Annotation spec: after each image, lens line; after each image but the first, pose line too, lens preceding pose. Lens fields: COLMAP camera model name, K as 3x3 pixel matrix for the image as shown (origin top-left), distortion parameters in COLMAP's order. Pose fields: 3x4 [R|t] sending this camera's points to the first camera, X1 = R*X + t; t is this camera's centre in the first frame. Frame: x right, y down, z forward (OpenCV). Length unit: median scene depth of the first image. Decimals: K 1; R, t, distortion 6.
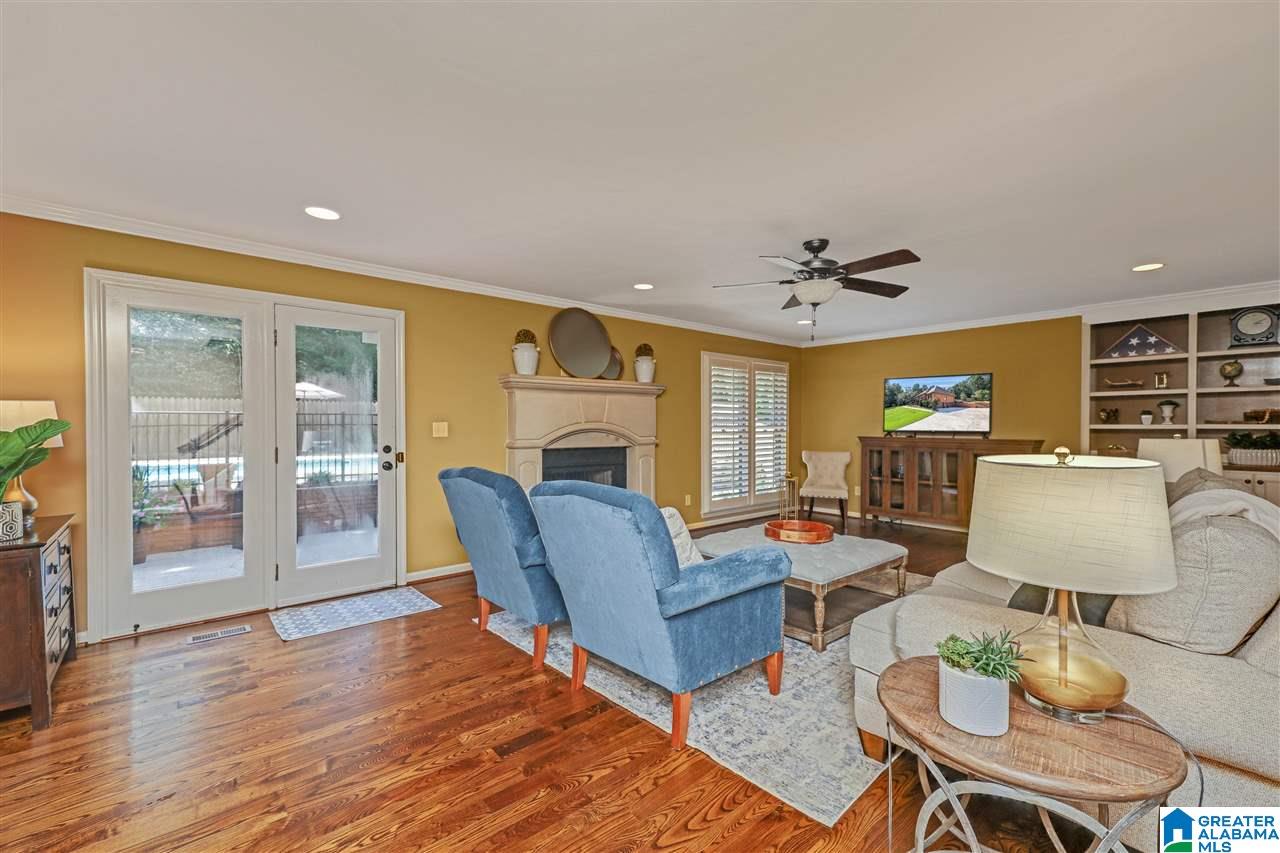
lens RADIAL K [[541.5, 0, 642.4], [0, 541.5, 437.6], [0, 0, 1]] dist [0.016373, 0.000041]
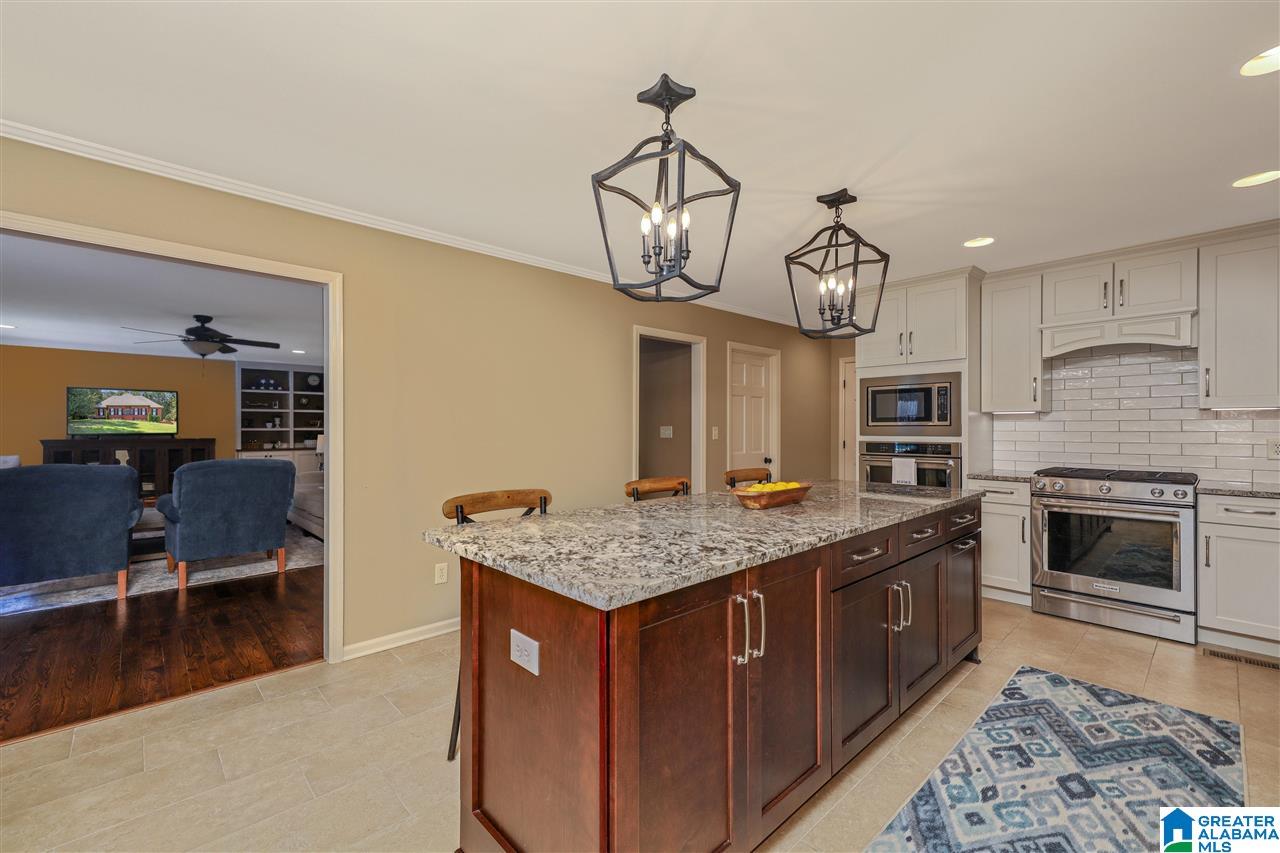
lens RADIAL K [[541.5, 0, 645.9], [0, 541.5, 426.1], [0, 0, 1]] dist [0.016373, 0.000041]
pose [[-0.035333, 0.001969, 0.999374, -0.892559], [0.024800, 0.999692, -0.001093, 0.002452], [-0.999068, 0.024745, -0.035371, -0.171539]]
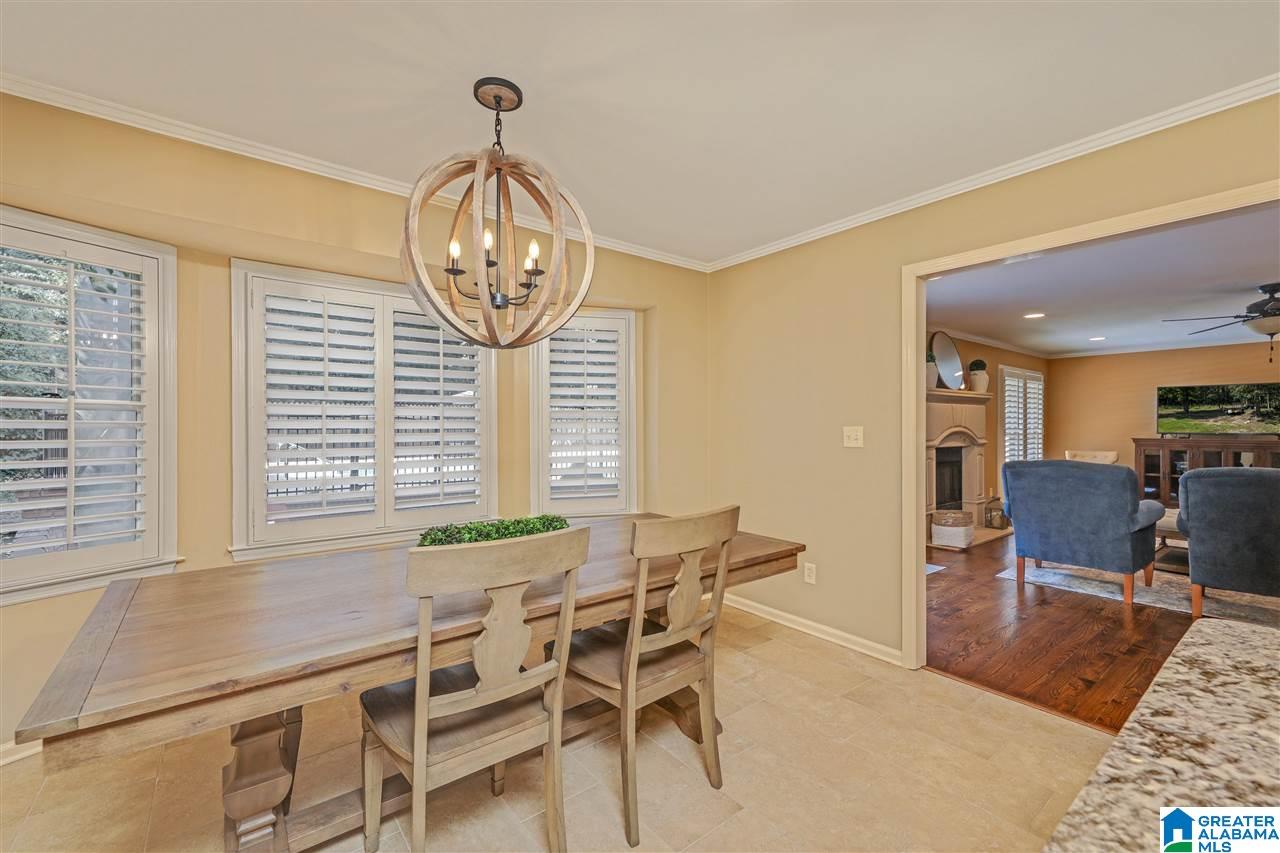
lens RADIAL K [[541.5, 0, 634.0], [0, 541.5, 429.7], [0, 0, 1]] dist [0.016373, 0.000041]
pose [[0.999016, 0.000129, -0.044348, -0.733219], [-0.000966, 0.999822, -0.018846, 0.004061], [0.044337, 0.018871, 0.998838, -0.237834]]
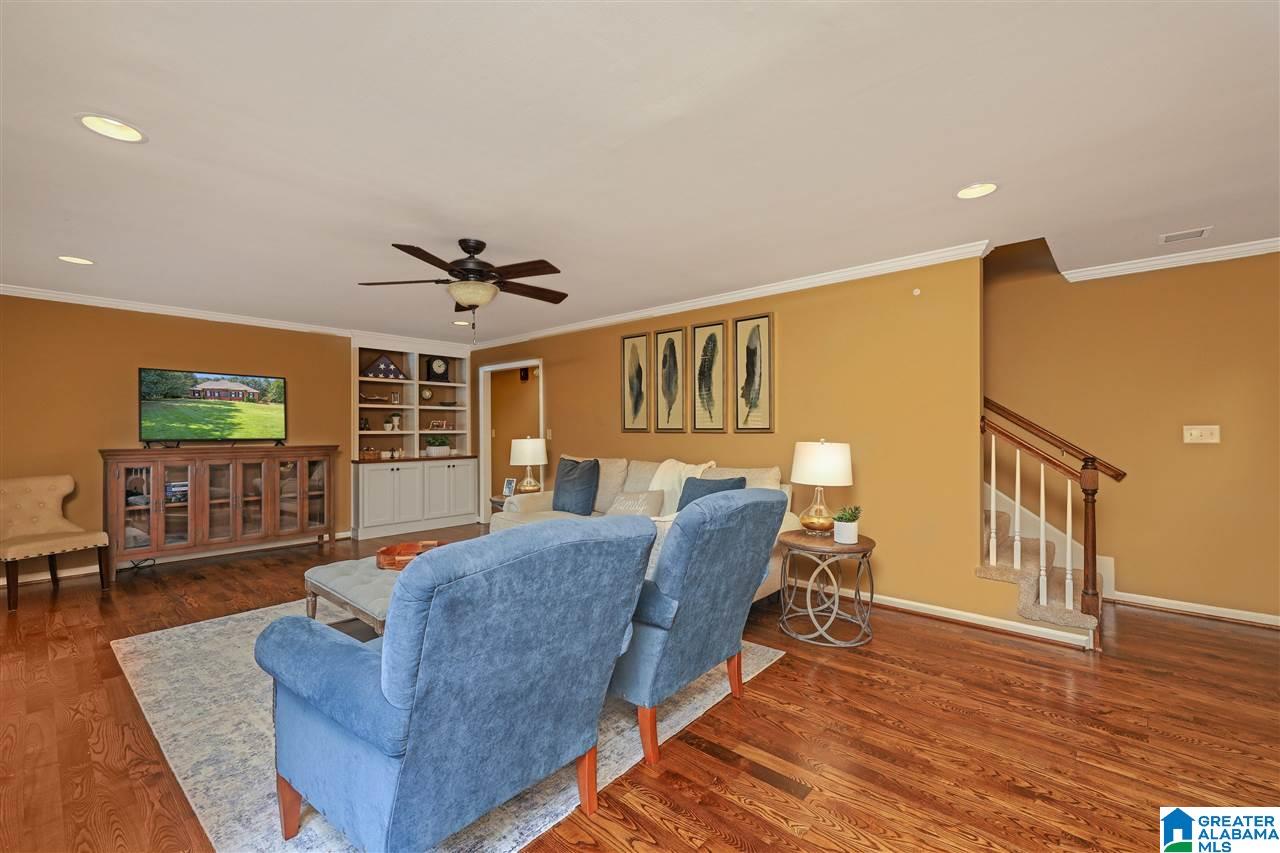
lens RADIAL K [[541.5, 0, 642.7], [0, 541.5, 432.0], [0, 0, 1]] dist [0.016373, 0.000041]
pose [[-0.122197, -0.006700, 0.992483, -0.442281], [0.026982, 0.999585, 0.010070, -0.016206], [-0.992139, 0.028010, -0.121965, 0.533031]]
